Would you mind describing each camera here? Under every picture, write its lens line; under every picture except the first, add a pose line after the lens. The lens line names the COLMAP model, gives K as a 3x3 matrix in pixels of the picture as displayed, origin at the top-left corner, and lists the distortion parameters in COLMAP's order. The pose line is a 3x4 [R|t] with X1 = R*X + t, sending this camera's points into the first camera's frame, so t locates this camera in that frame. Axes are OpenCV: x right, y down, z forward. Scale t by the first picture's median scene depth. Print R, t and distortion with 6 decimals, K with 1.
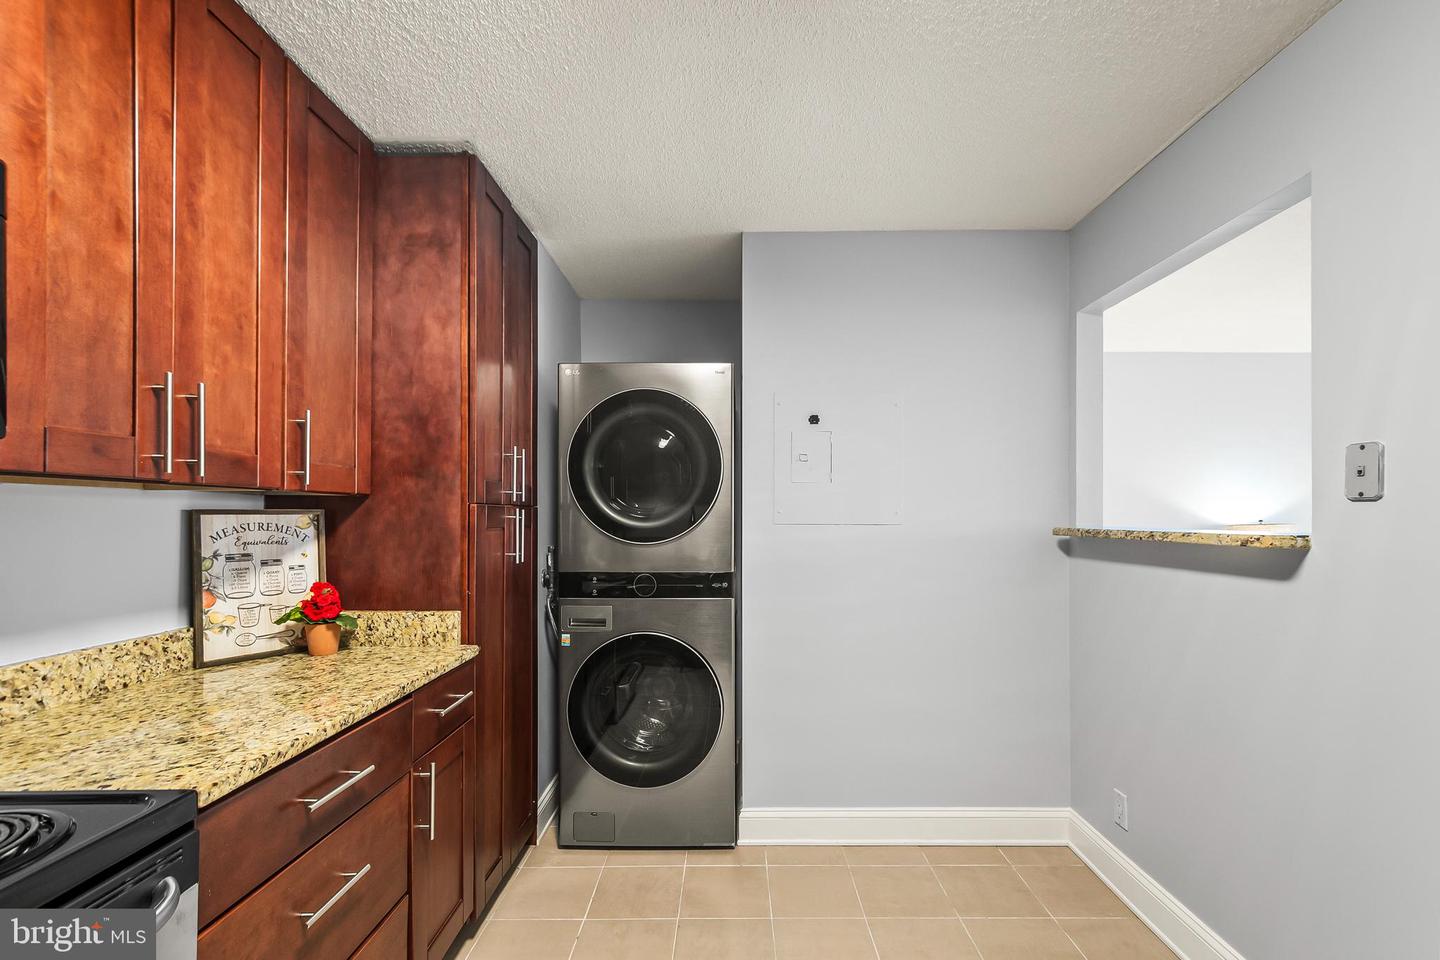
lens RADIAL K [[646.3, 0, 740.8], [0, 646.3, 511.0], [0, 0, 1]] dist [0.010753, -0.002155]
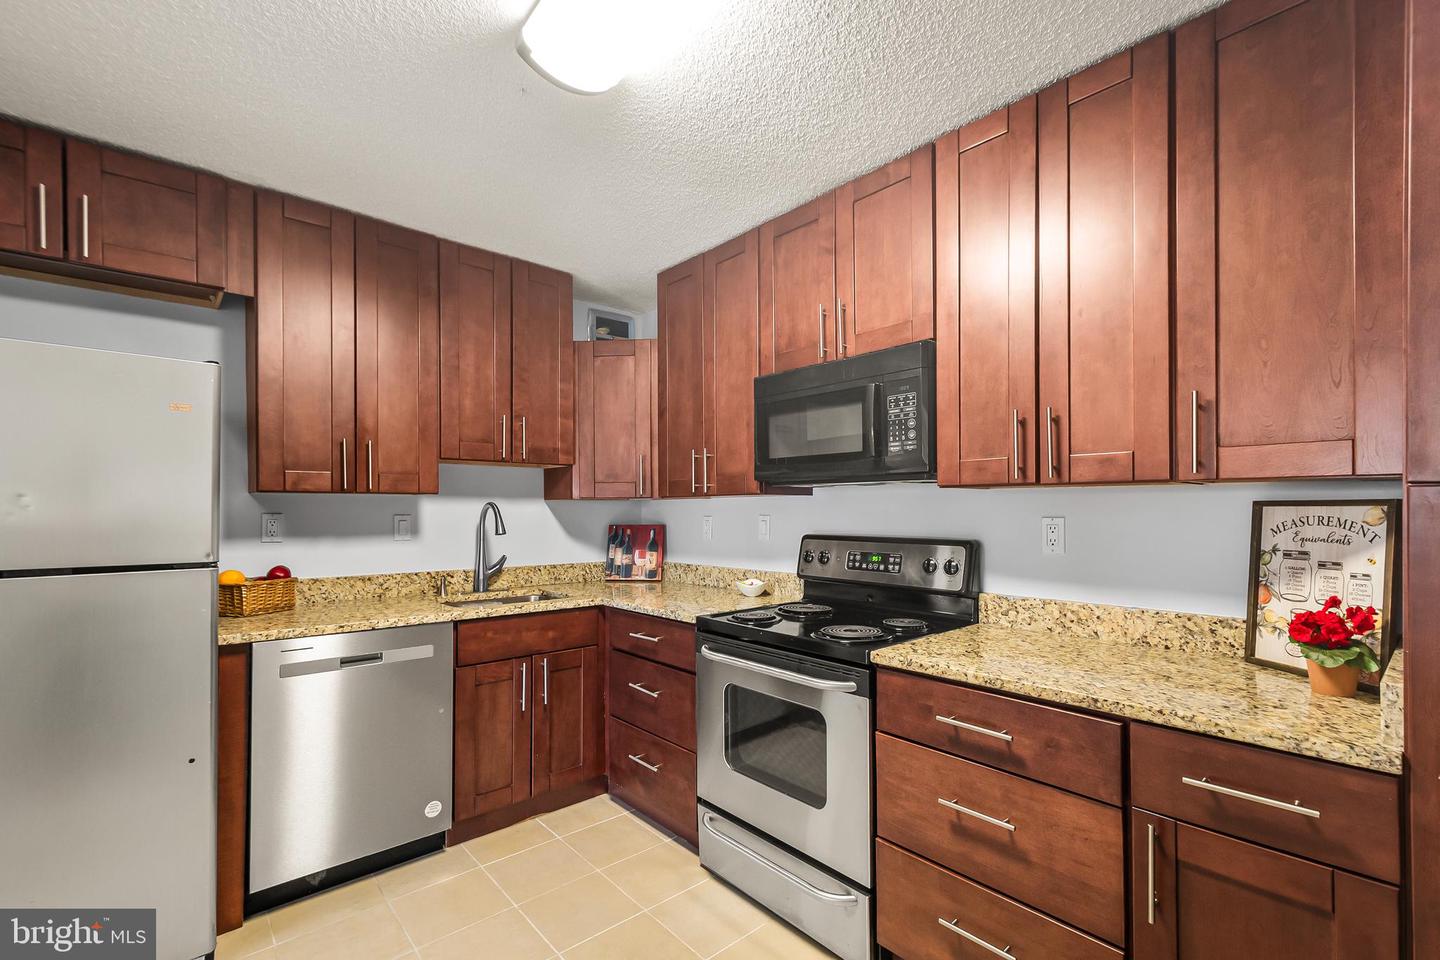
lens RADIAL K [[646.3, 0, 740.2], [0, 646.3, 508.5], [0, 0, 1]] dist [0.010753, -0.002155]
pose [[-0.746476, 0.001540, -0.665410, 0.388778], [0.003793, 0.999991, -0.001940, 0.007707], [0.665401, -0.003972, -0.746475, 1.194688]]
